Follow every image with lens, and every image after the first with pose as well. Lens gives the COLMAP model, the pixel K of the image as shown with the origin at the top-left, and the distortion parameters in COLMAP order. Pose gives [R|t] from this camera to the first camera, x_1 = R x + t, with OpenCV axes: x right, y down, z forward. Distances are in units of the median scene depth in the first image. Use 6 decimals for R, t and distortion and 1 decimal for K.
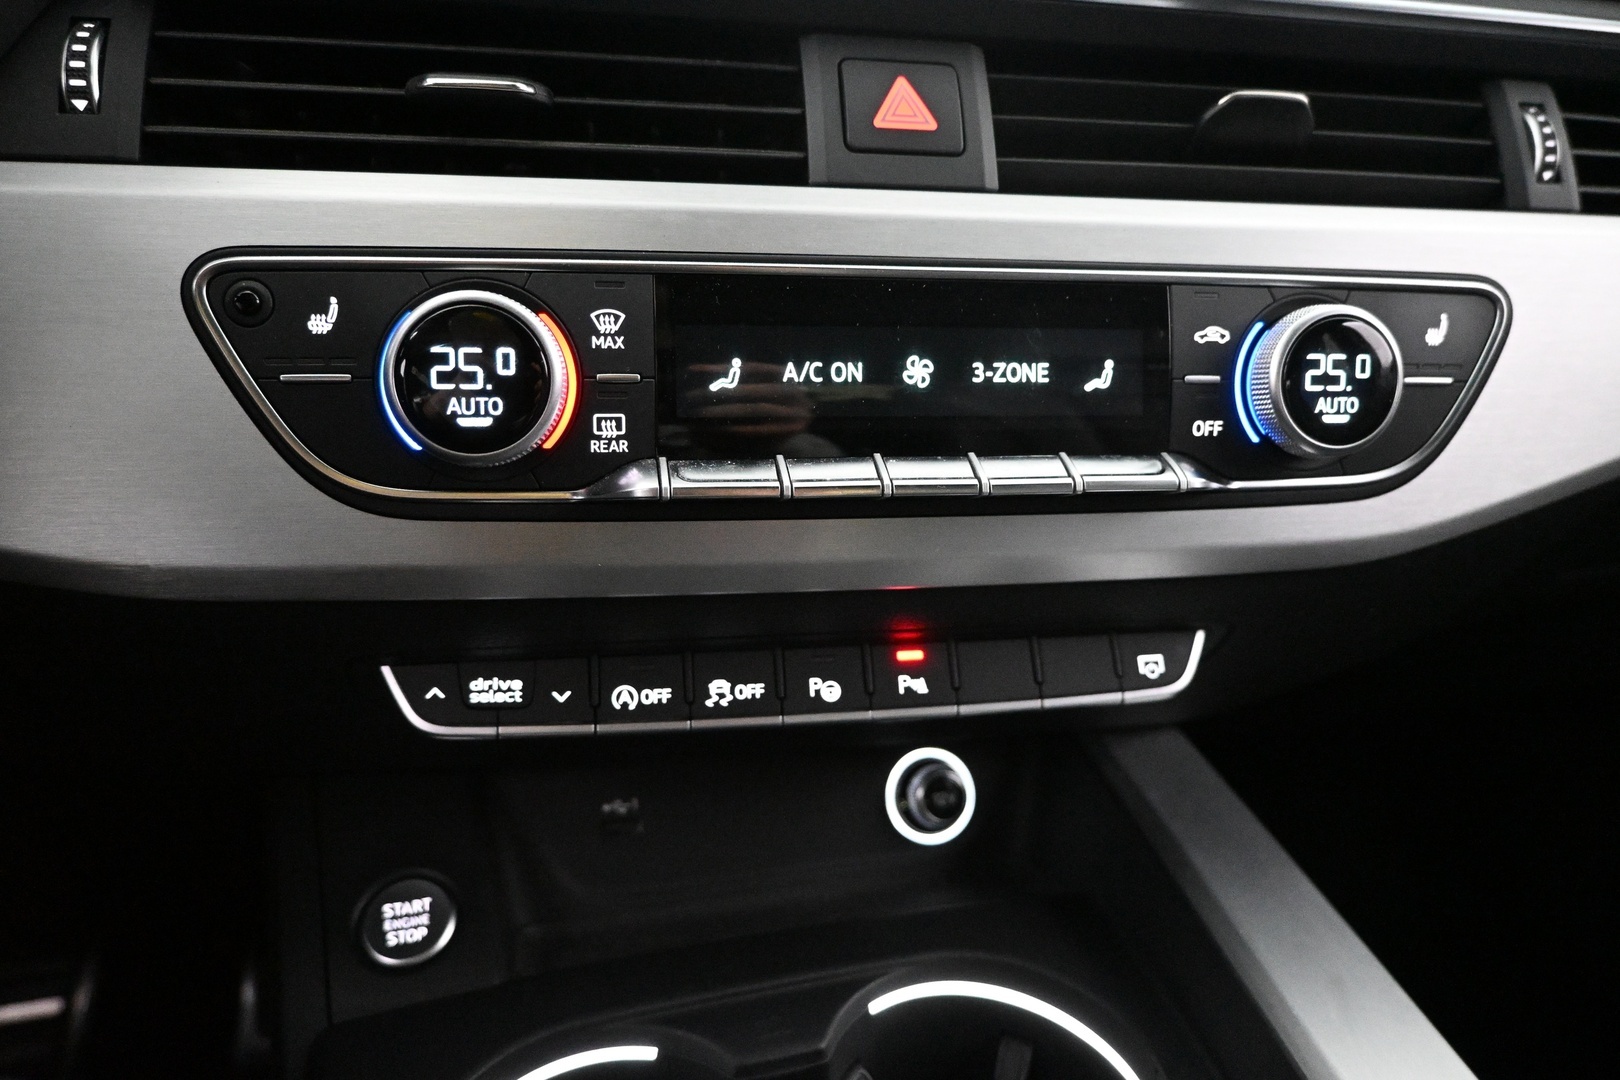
lens RADIAL K [[1182.3, 0, 810.0], [0, 1182.3, 540.0], [0, 0, 1]] dist [-0.002396, 0.004956]
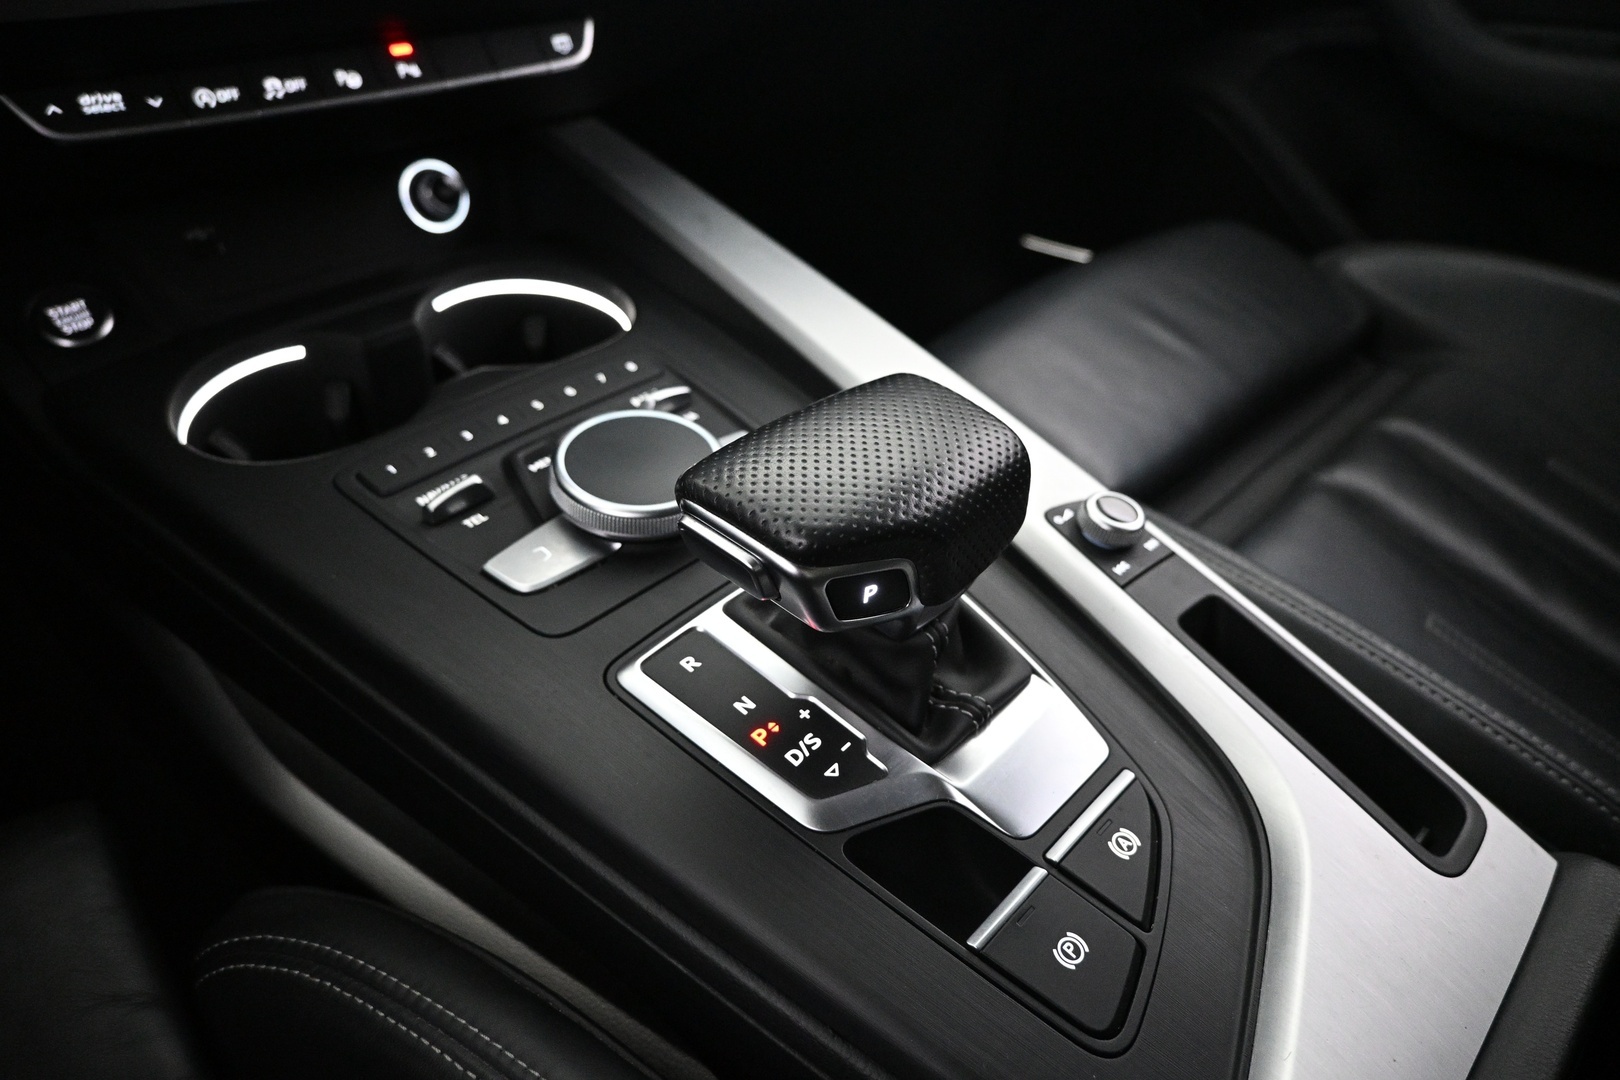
lens RADIAL K [[1182.3, 0, 810.0], [0, 1182.3, 540.0], [0, 0, 1]] dist [-0.002396, 0.004956]
pose [[0.873978, -0.287847, 0.391543, -0.220187], [0.153120, 0.927774, 0.340279, 0.242202], [-0.461211, -0.237443, 0.854930, -0.614164]]
